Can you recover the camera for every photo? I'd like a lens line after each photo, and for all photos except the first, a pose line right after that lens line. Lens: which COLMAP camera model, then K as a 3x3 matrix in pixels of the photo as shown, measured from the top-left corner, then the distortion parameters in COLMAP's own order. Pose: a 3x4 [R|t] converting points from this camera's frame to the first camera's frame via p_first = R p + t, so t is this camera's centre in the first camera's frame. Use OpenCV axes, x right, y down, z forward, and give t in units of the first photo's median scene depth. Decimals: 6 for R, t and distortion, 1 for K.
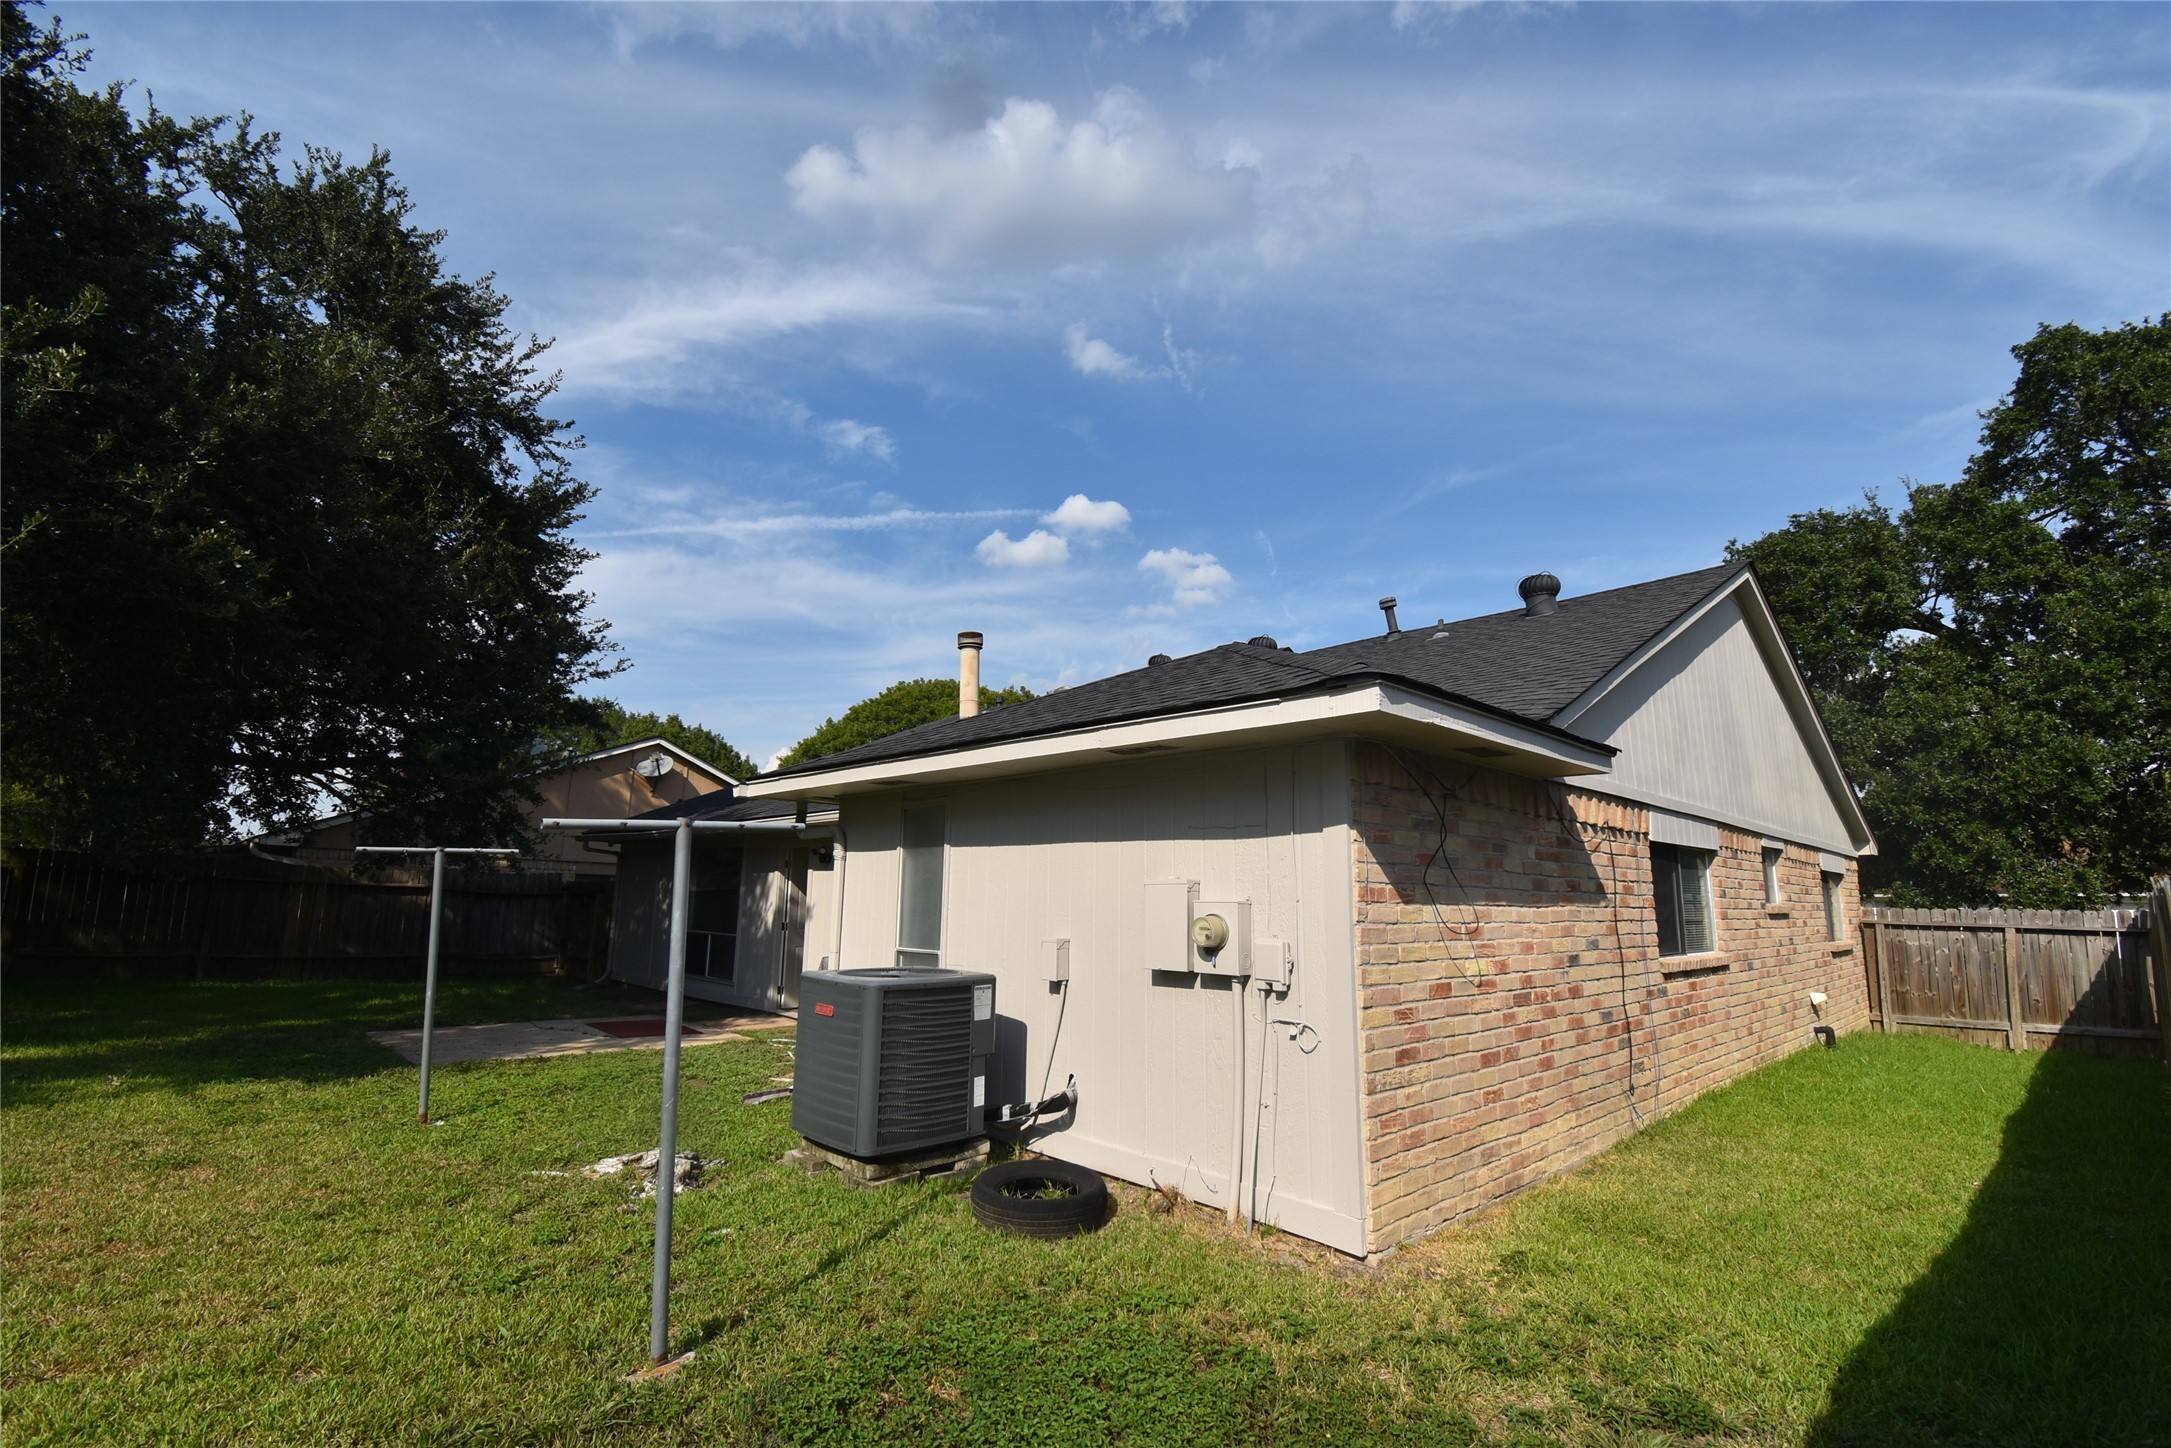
lens RADIAL K [[1011.0, 0, 1082.3], [0, 1011.0, 732.8], [0, 0, 1]] dist [0.023337, -0.019237]
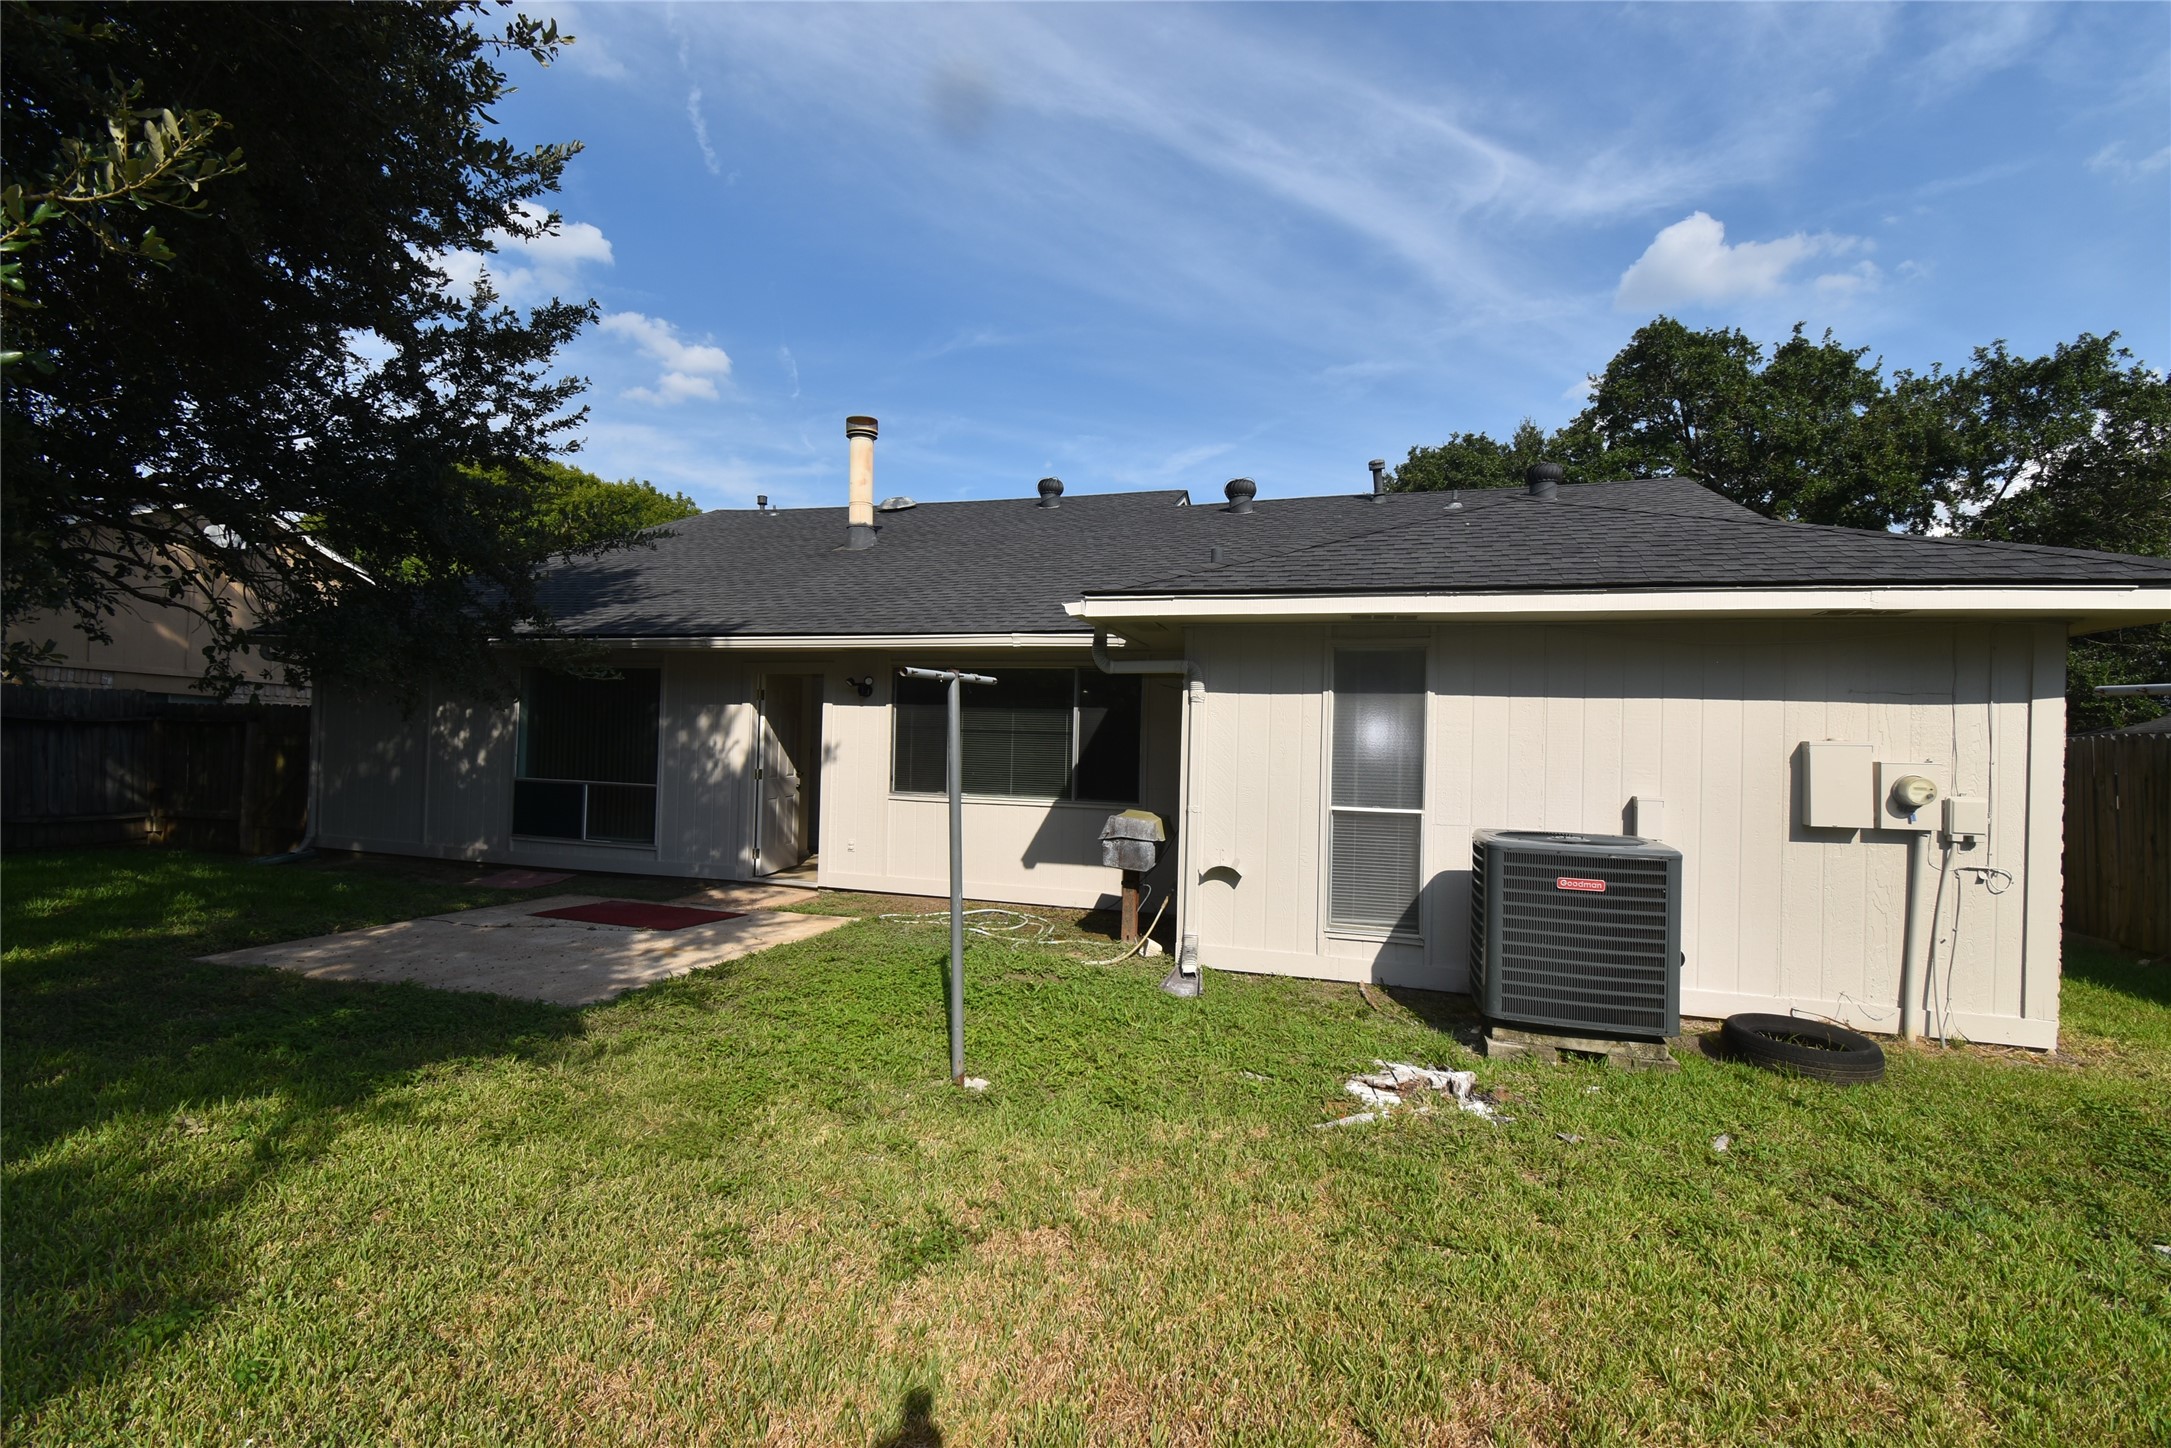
lens RADIAL K [[966.2, 0, 1080.8], [0, 966.2, 724.0], [0, 0, 1]] dist [0.019169, -0.026868]
pose [[0.863573, 0.012832, 0.504061, -0.400312], [-0.092123, 0.986865, 0.132705, 0.025461], [-0.495737, -0.161036, 0.853412, 0.201728]]
